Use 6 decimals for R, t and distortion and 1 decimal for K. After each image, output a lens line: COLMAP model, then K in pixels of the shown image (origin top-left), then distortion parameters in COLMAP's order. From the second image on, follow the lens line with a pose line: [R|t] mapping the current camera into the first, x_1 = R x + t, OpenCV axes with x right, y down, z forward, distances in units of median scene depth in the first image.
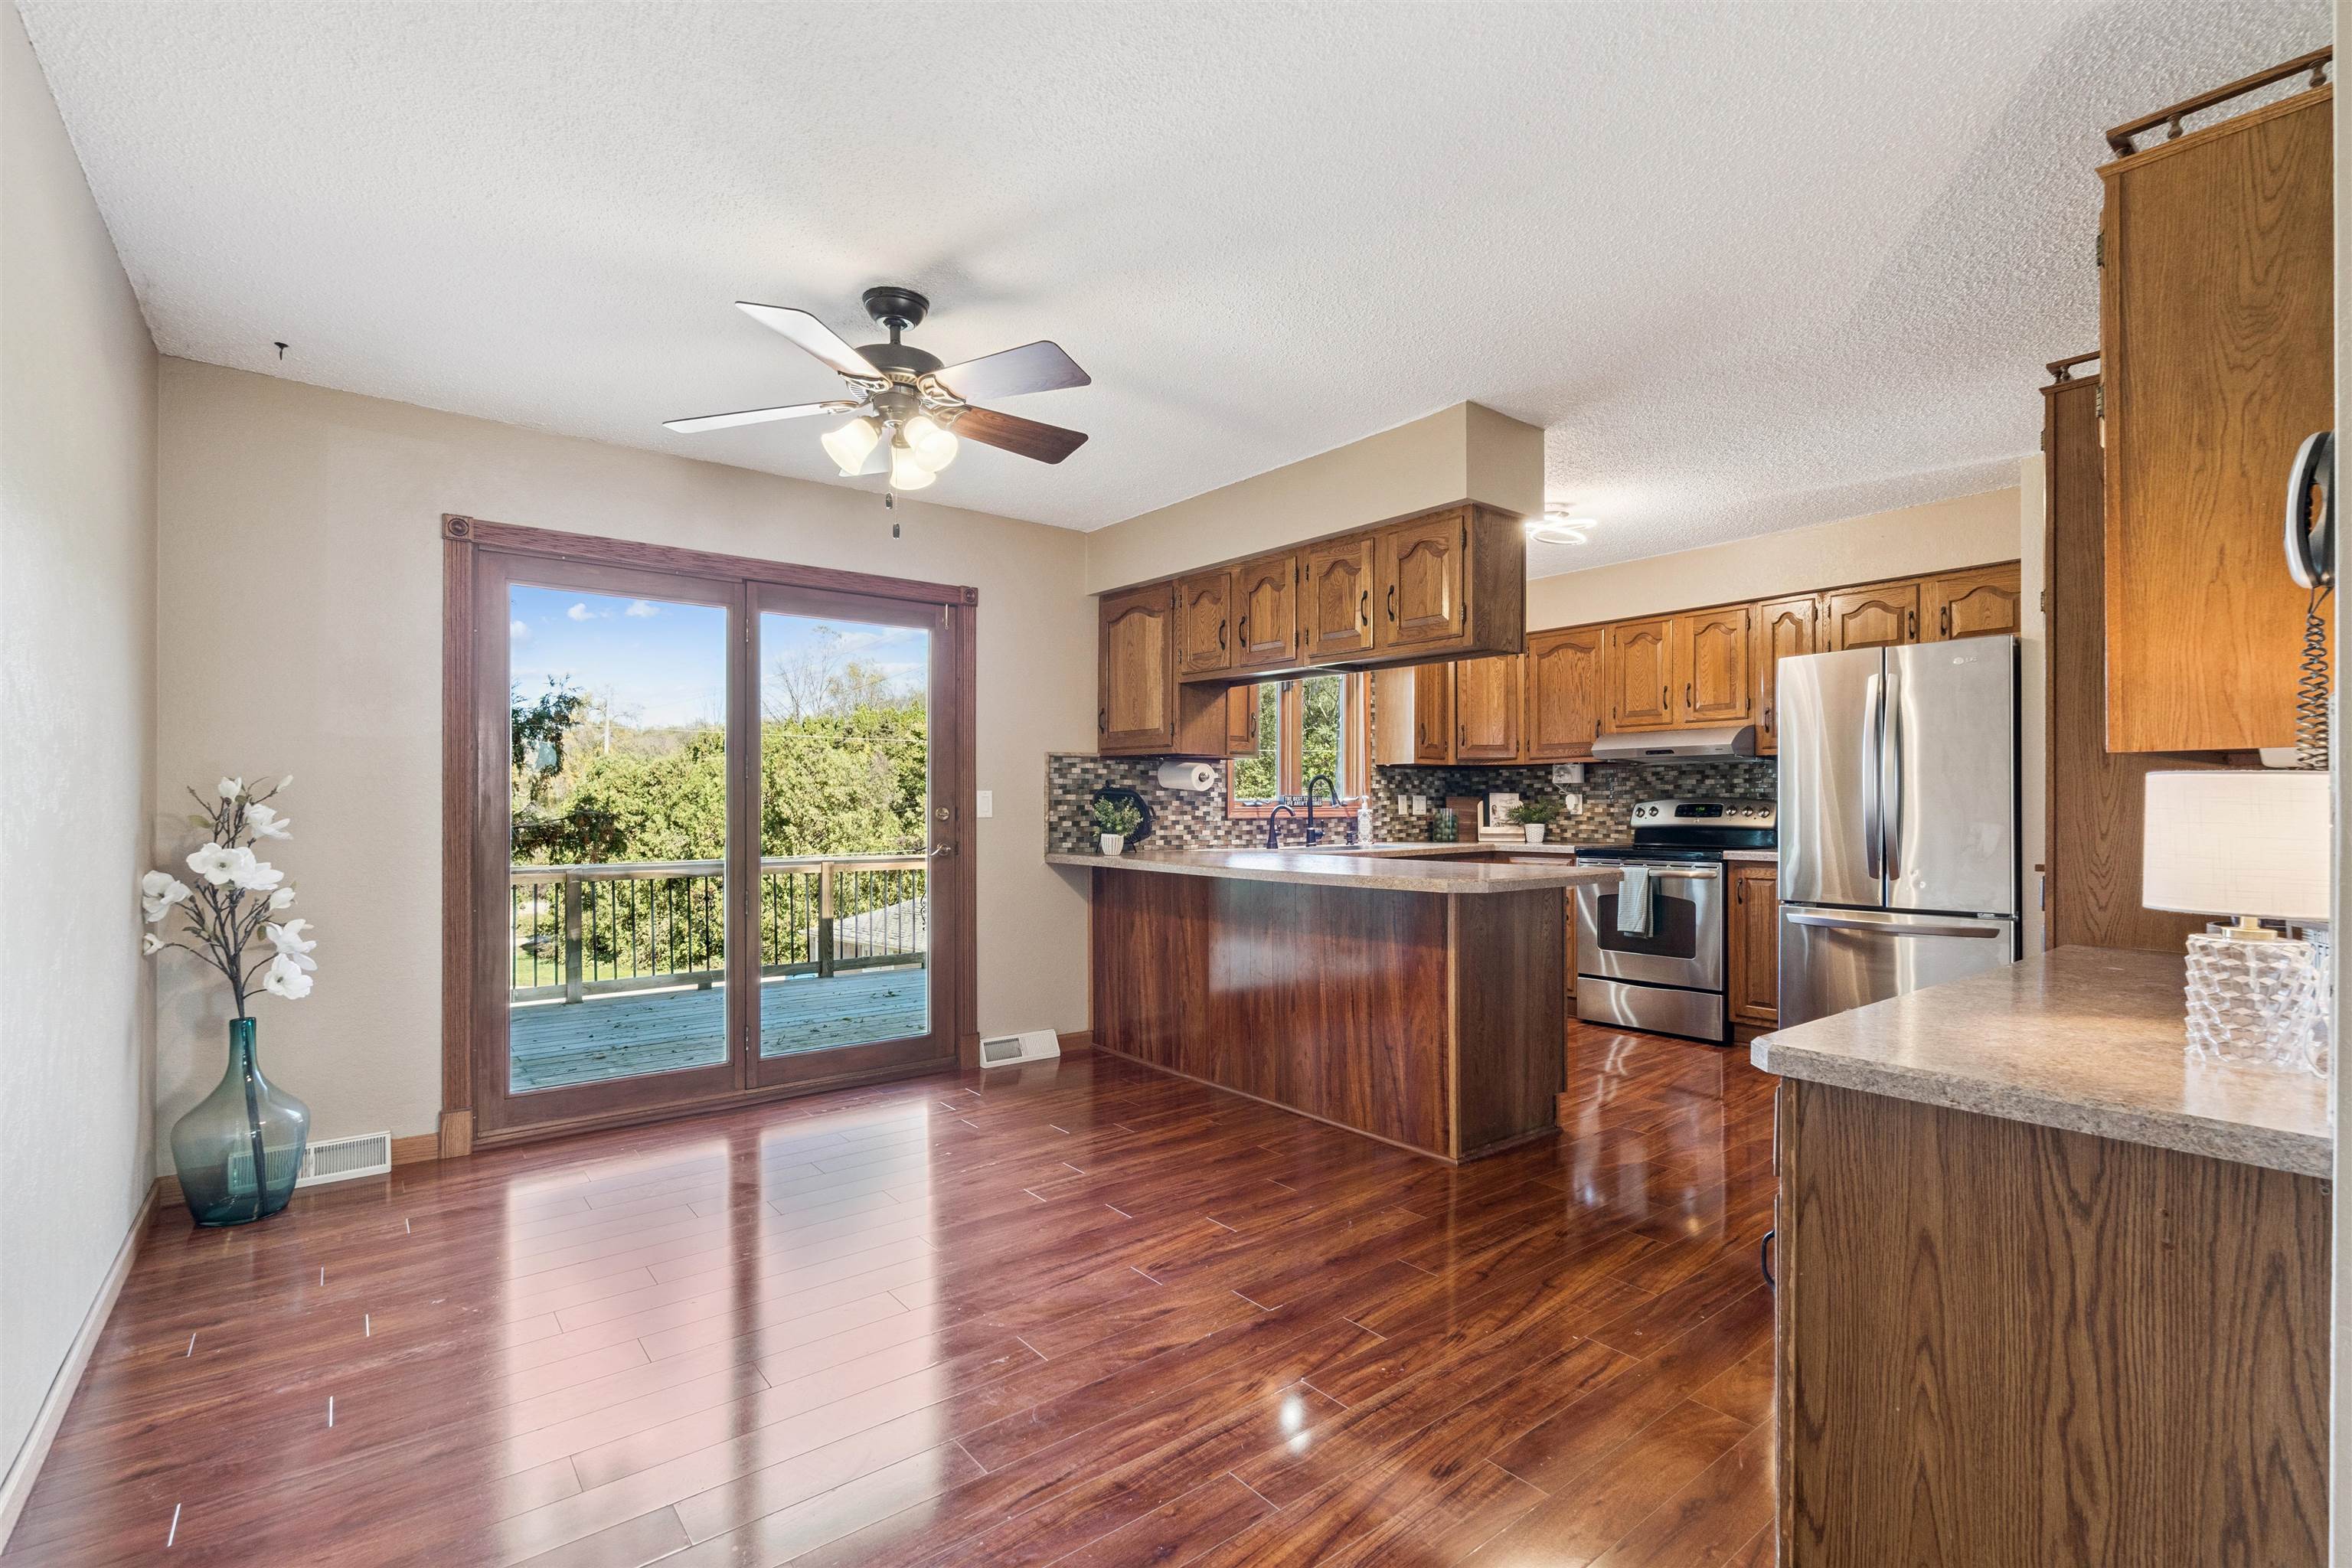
lens RADIAL K [[1063.0, 0, 1198.8], [0, 1063.0, 806.9], [0, 0, 1]] dist [0.002321, 0.000739]
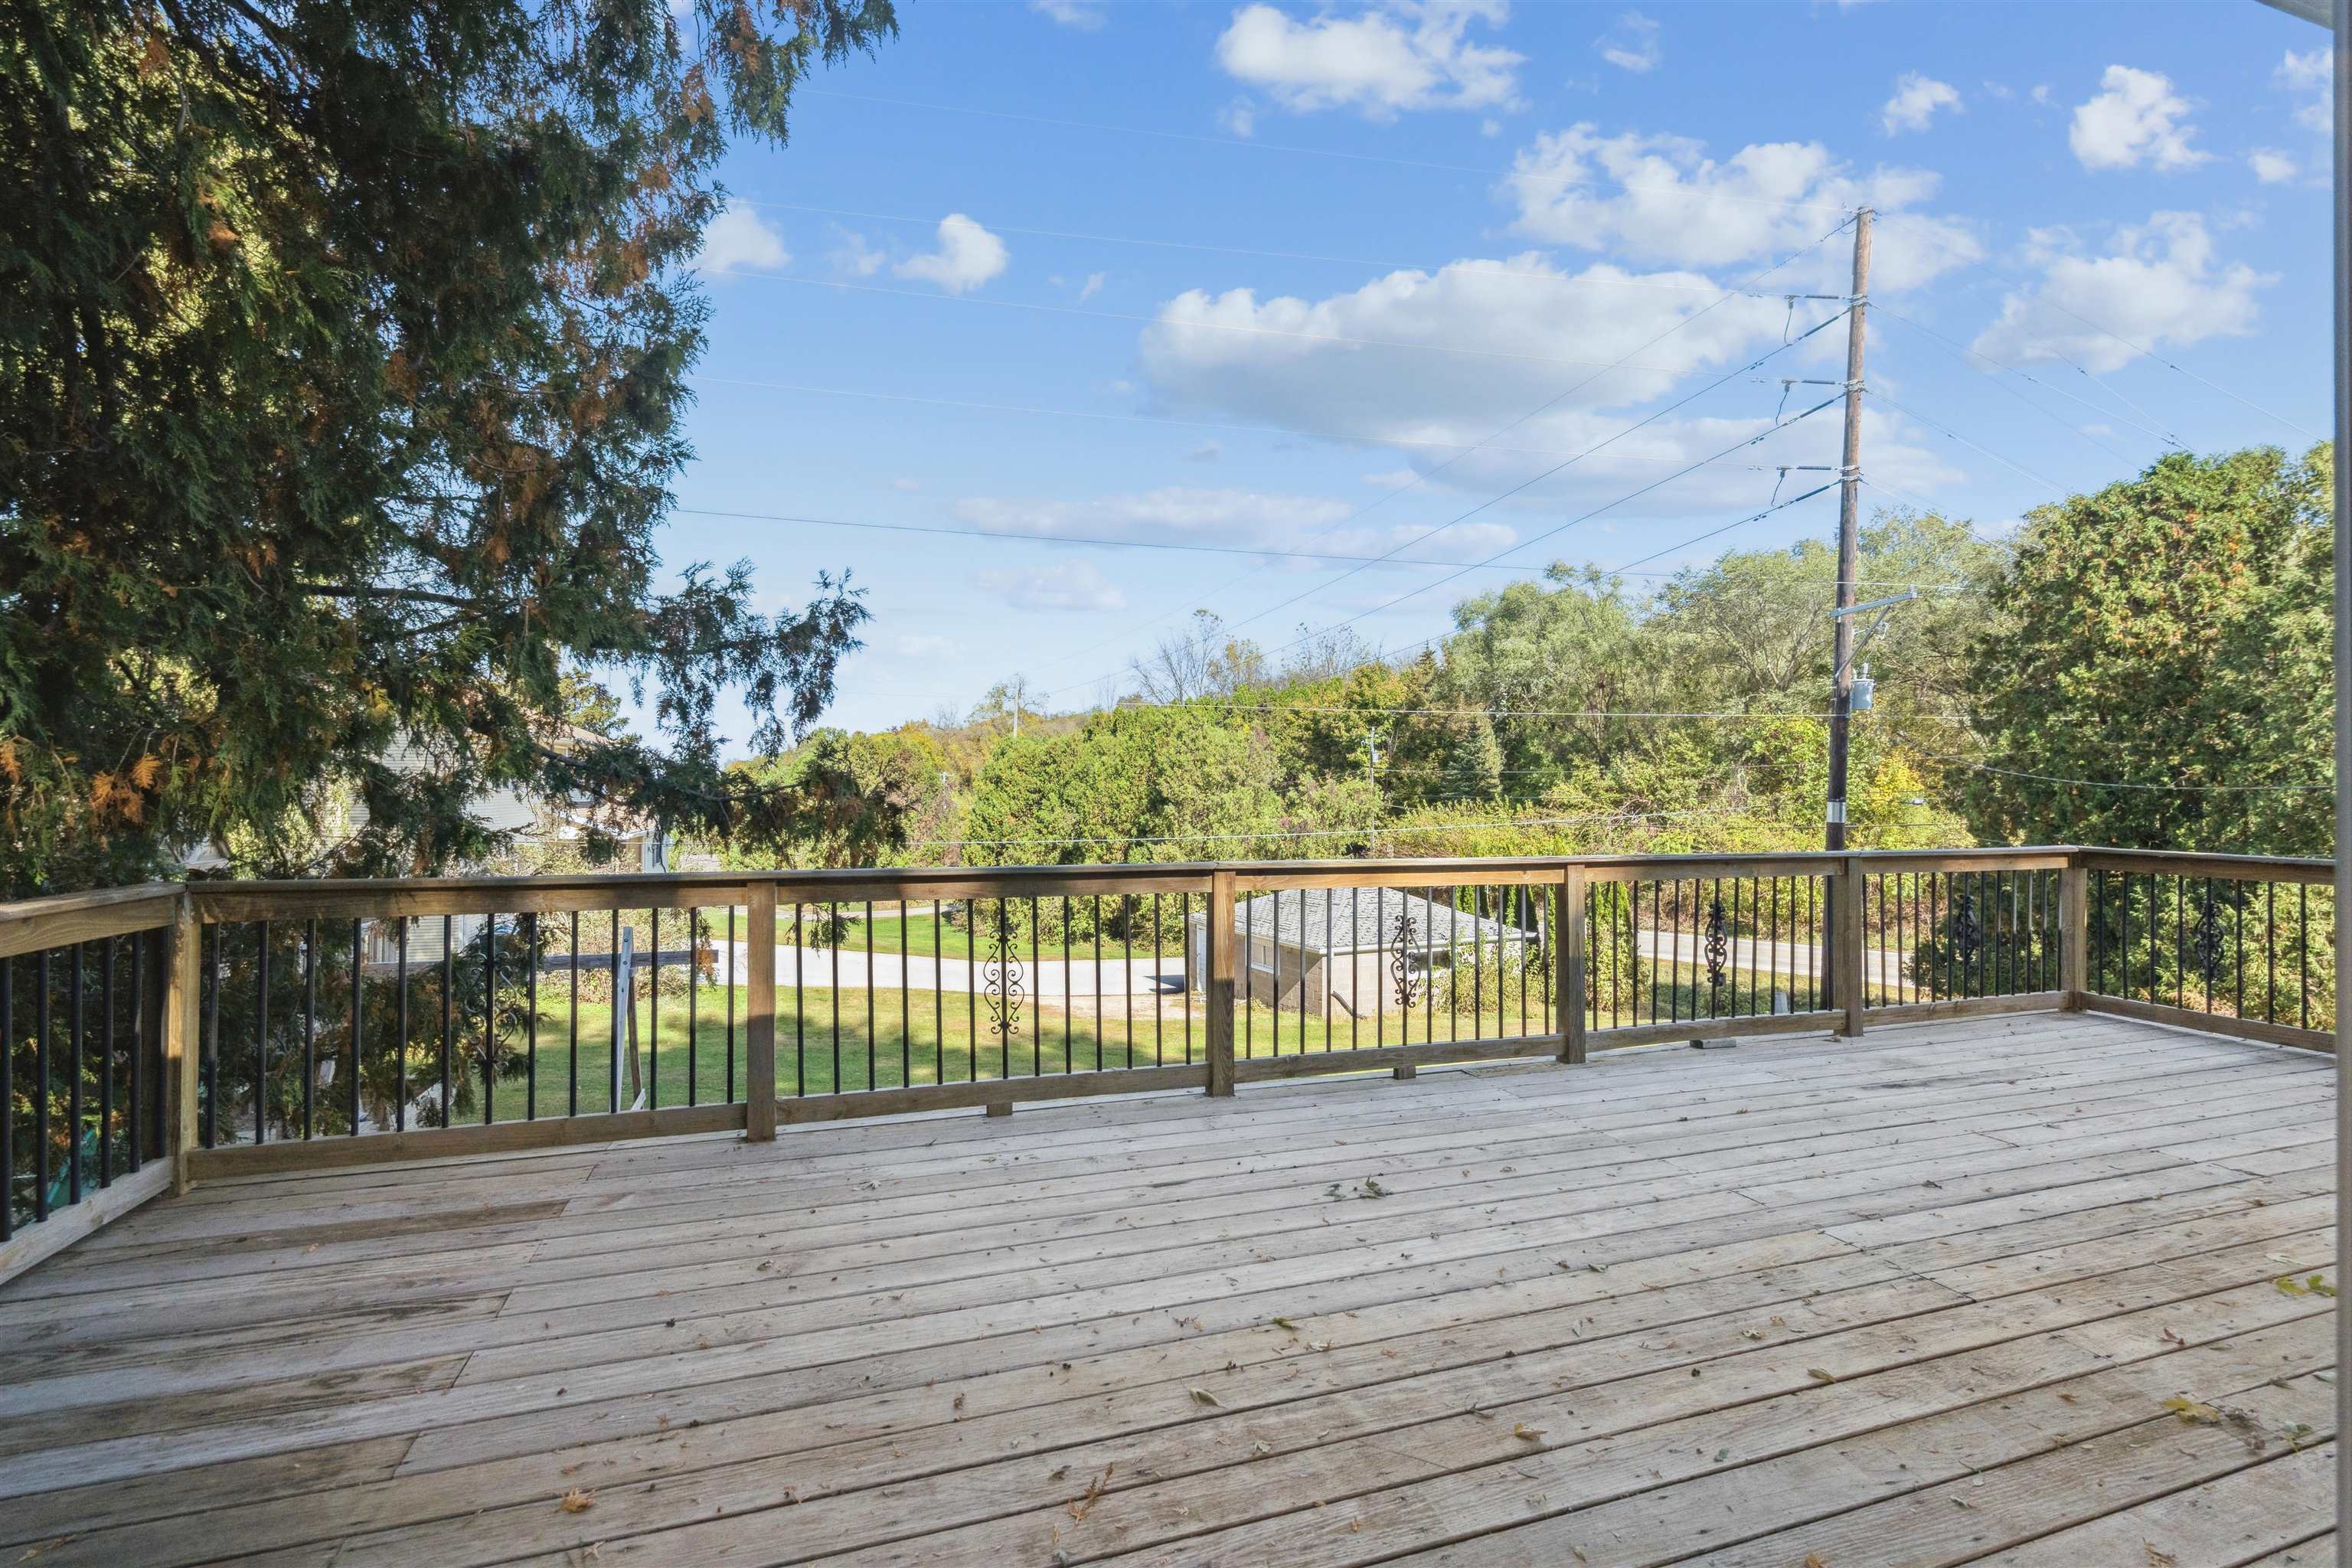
lens RADIAL K [[1063.0, 0, 1178.9], [0, 1063.0, 784.3], [0, 0, 1]] dist [0.002321, 0.000739]
pose [[0.935430, 0.003932, -0.353490, -0.288758], [-0.005364, 0.999981, -0.003071, 0.016552], [0.353472, 0.004769, 0.935433, 0.788902]]
